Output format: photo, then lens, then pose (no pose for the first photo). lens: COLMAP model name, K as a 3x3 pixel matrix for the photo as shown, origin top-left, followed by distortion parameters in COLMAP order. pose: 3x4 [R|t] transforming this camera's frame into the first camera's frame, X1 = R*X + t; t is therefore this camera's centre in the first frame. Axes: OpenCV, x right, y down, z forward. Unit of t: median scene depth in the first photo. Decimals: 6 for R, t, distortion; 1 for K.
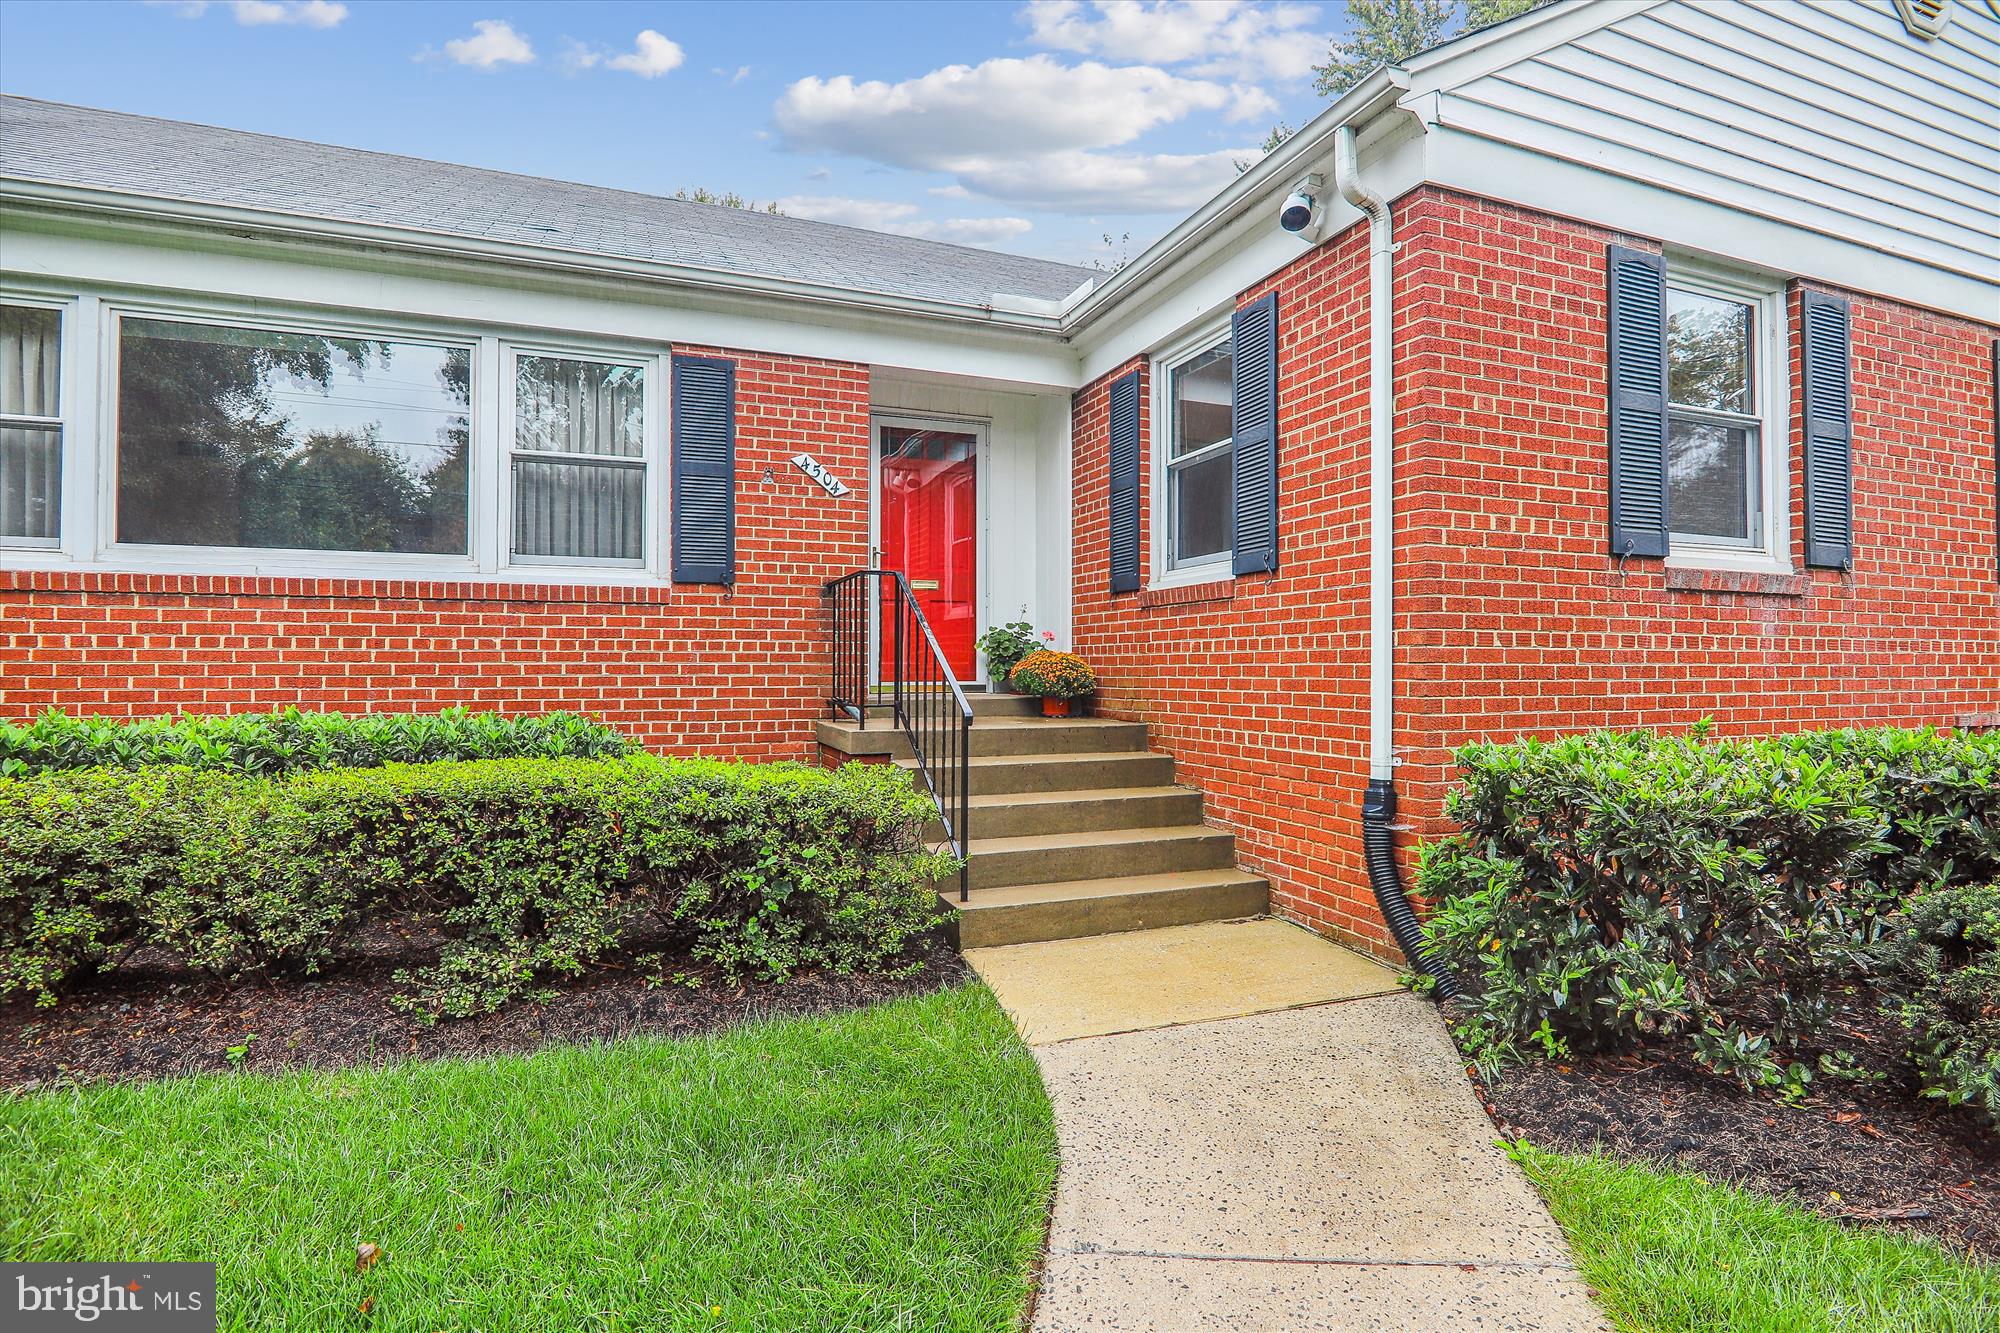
lens RADIAL K [[992.9, 0, 1003.1], [0, 992.9, 655.4], [0, 0, 1]] dist [-0.014840, -0.000246]
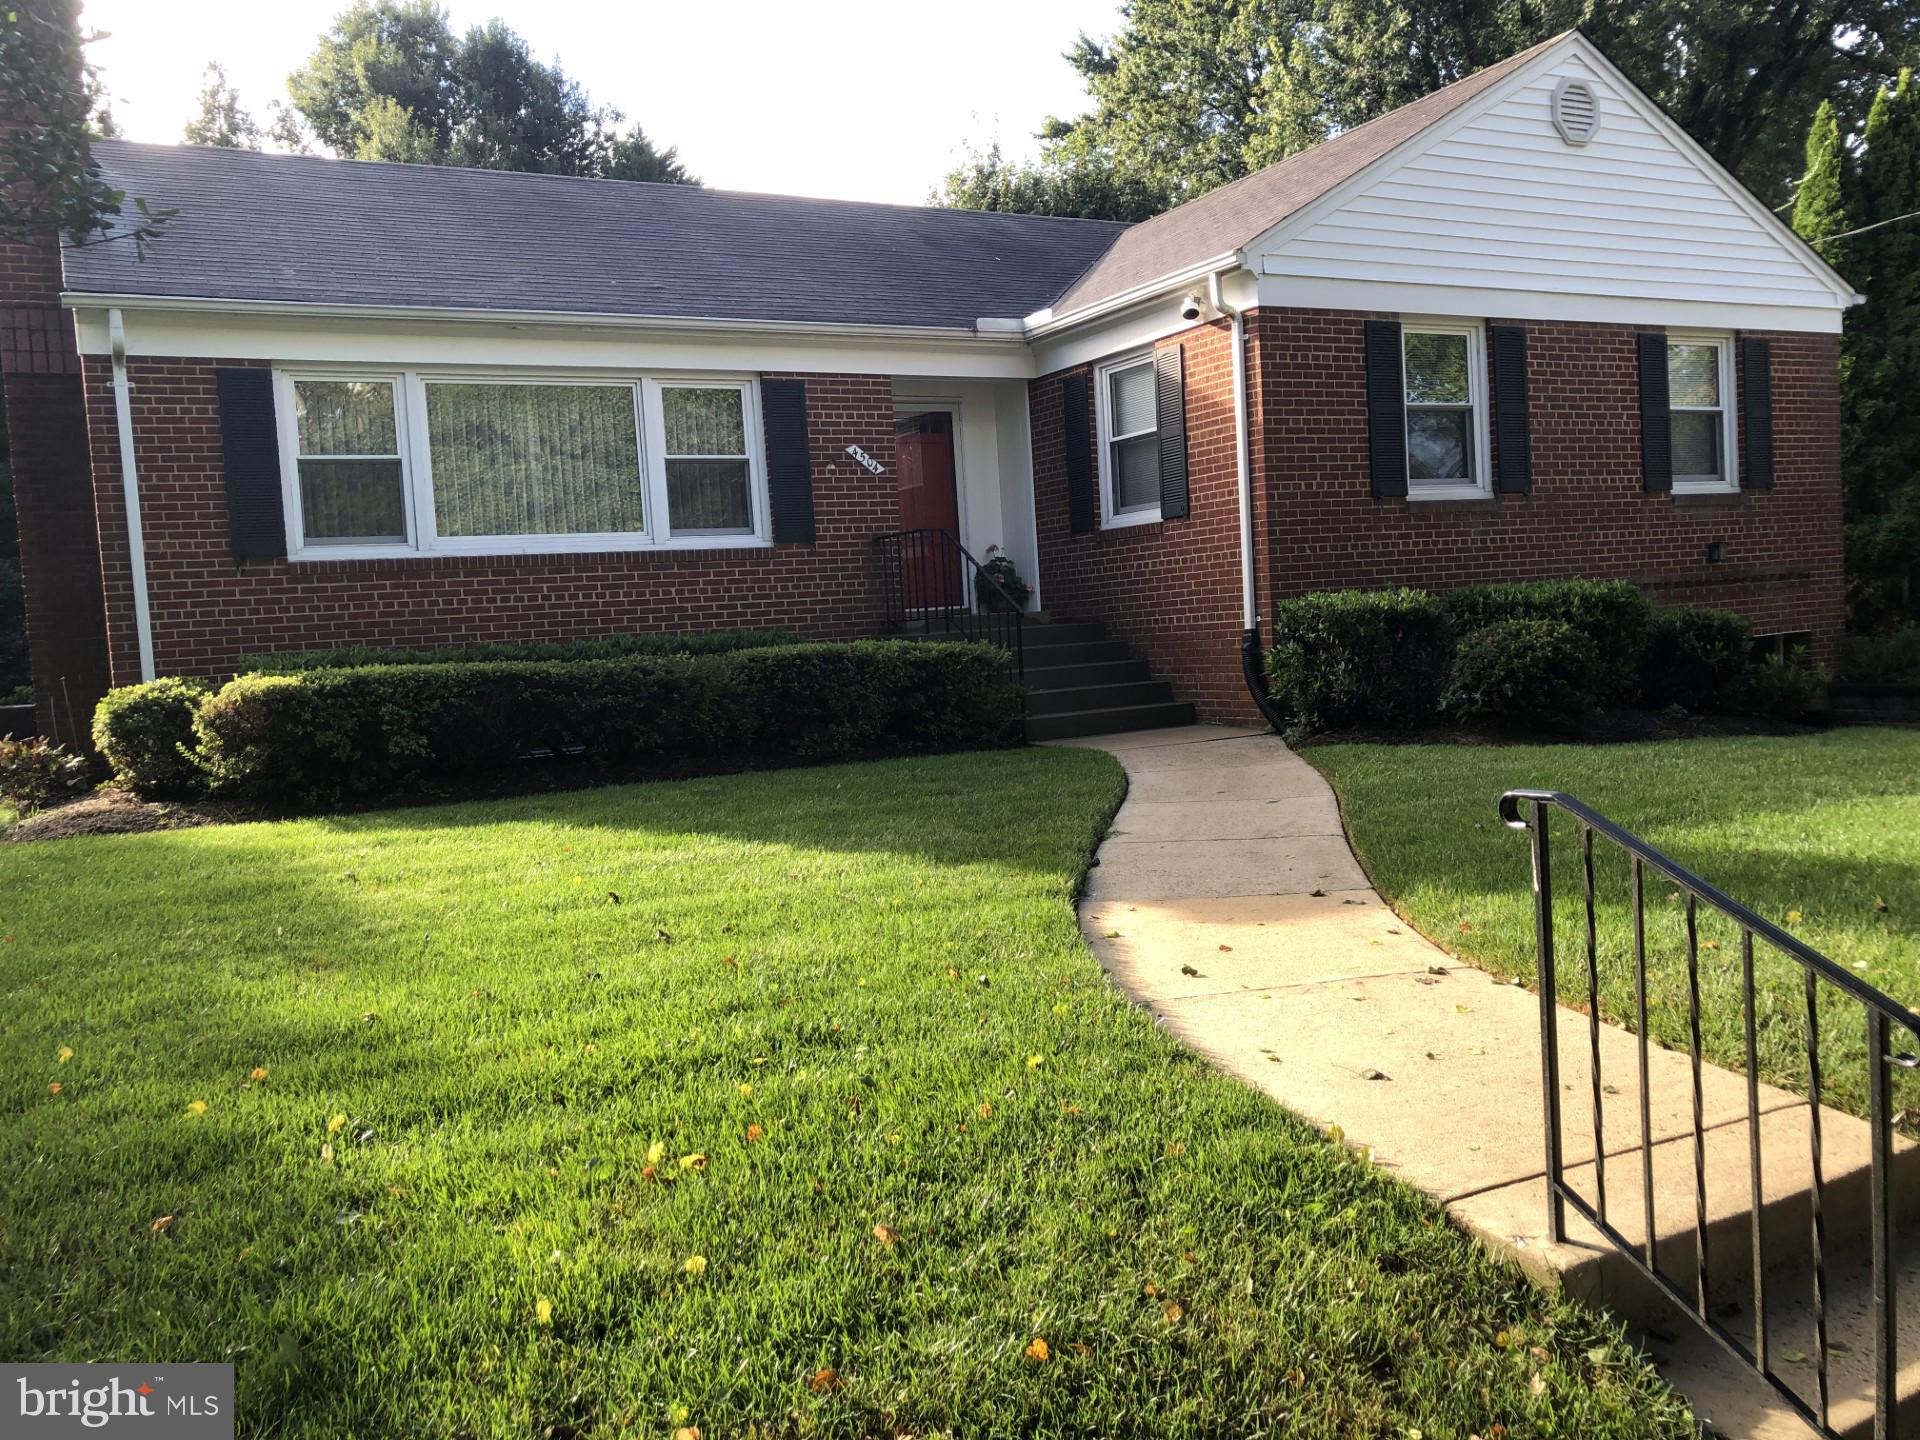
lens RADIAL K [[1582.7, 0, 934.1], [0, 1582.7, 716.4], [0, 0, 1]] dist [0.096313, -0.202270]
pose [[0.991460, -0.070364, 0.109798, -0.455944], [0.063051, 0.995642, 0.068718, 0.038900], [-0.114155, -0.061208, 0.991576, -1.586612]]
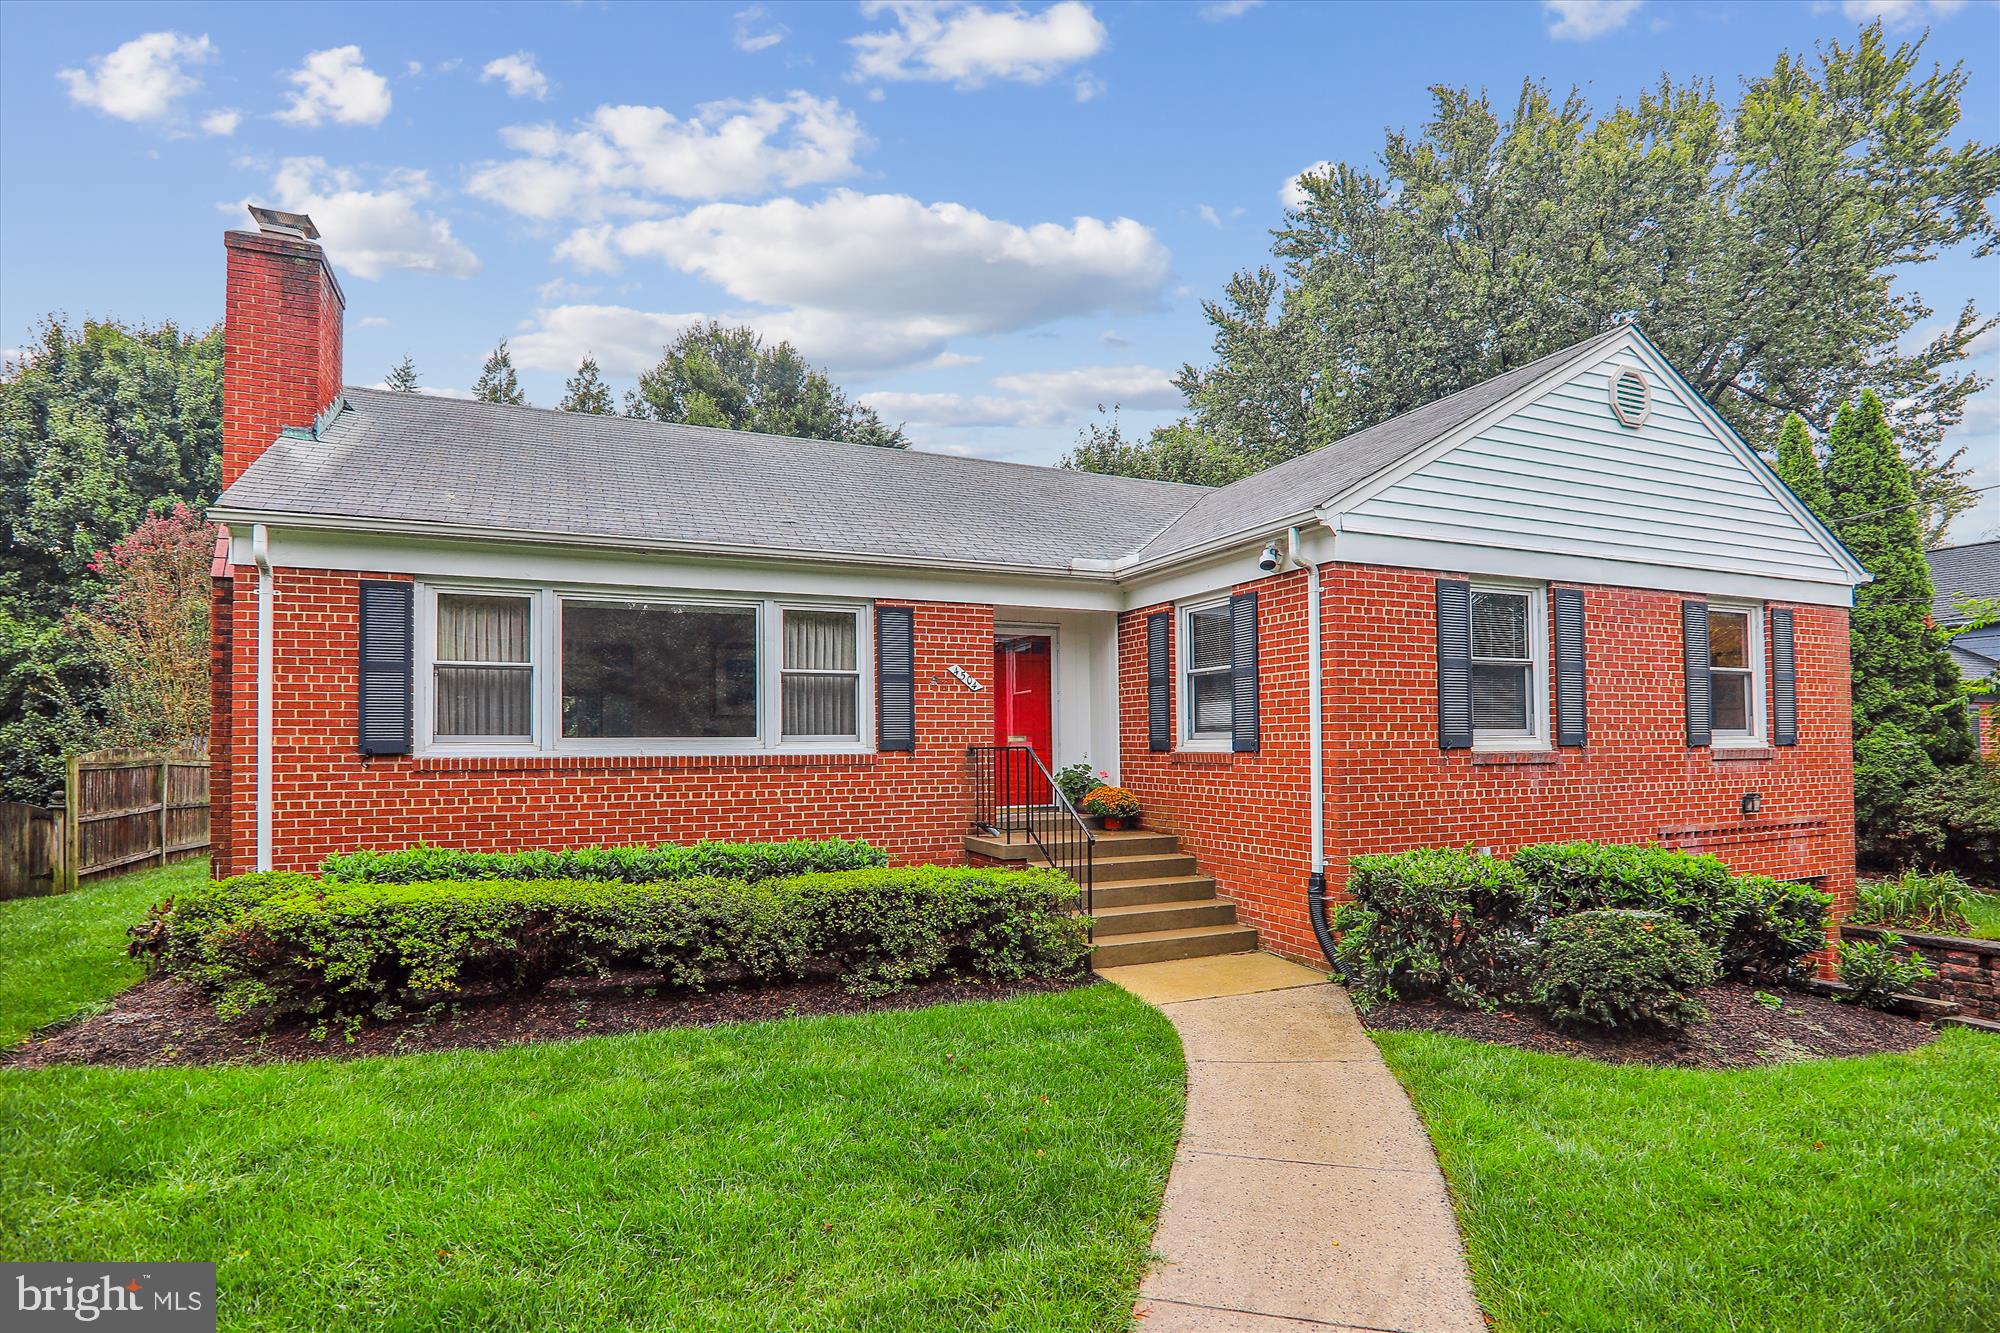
lens RADIAL K [[1017.3, 0, 997.3], [0, 1017.3, 710.9], [0, 0, 1]] dist [-0.012136, 0.000501]
pose [[0.999276, -0.008557, 0.037068, -0.246271], [0.009295, 0.999761, -0.019765, -0.124601], [-0.036890, 0.020095, 0.999117, -0.761154]]
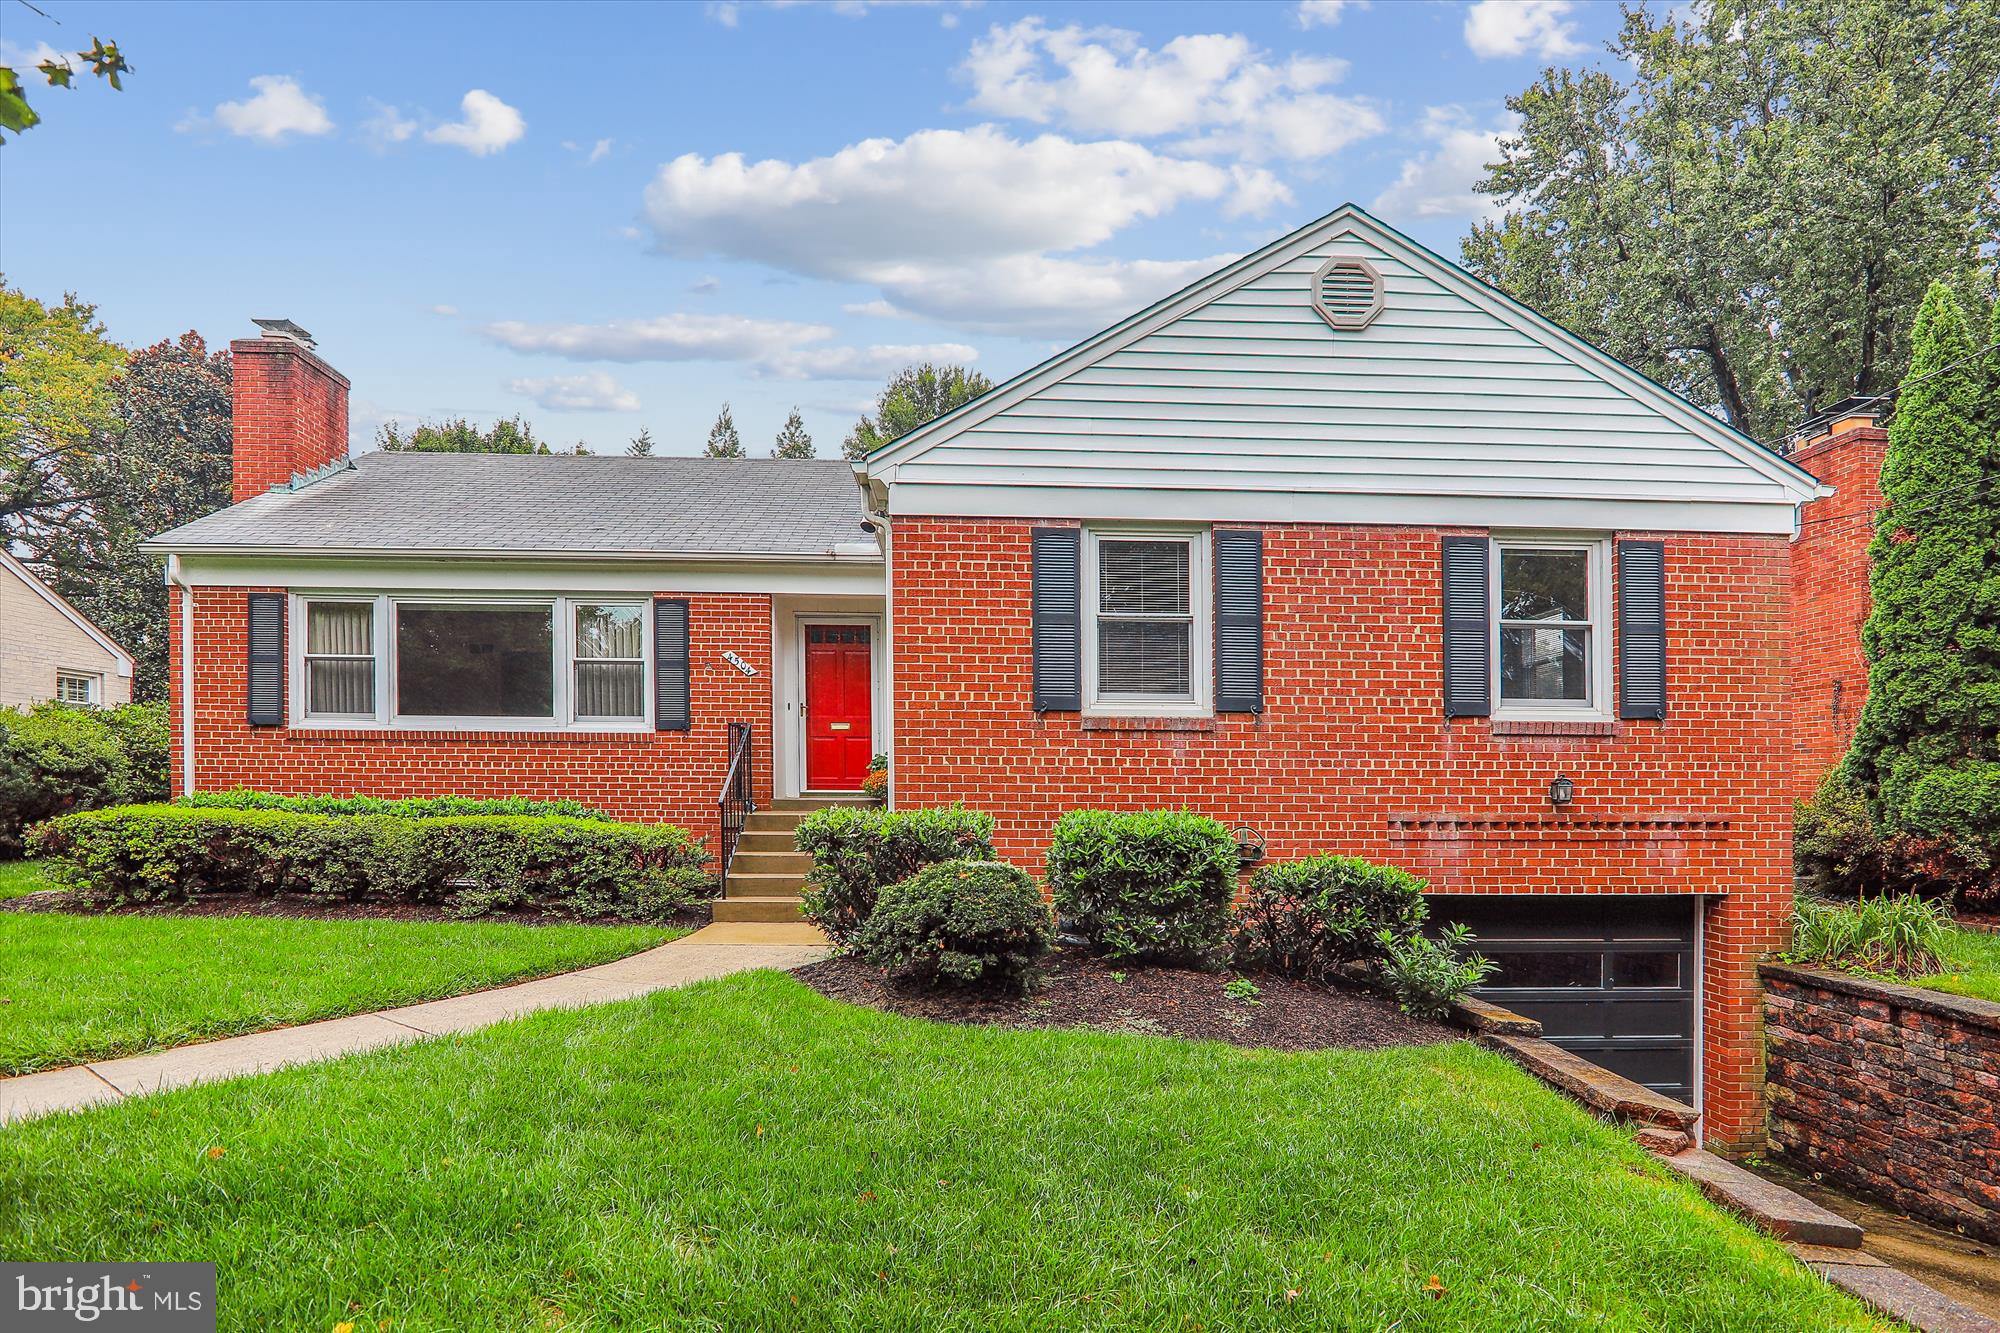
lens RADIAL K [[1044.2, 0, 978.6], [0, 1044.2, 792.1], [0, 0, 1]] dist [-0.009897, -0.000214]
pose [[0.939323, 0.006304, -0.342975, 1.010570], [-0.002579, 0.999933, 0.011313, 0.017162], [0.343023, -0.009742, 0.939277, -0.647552]]
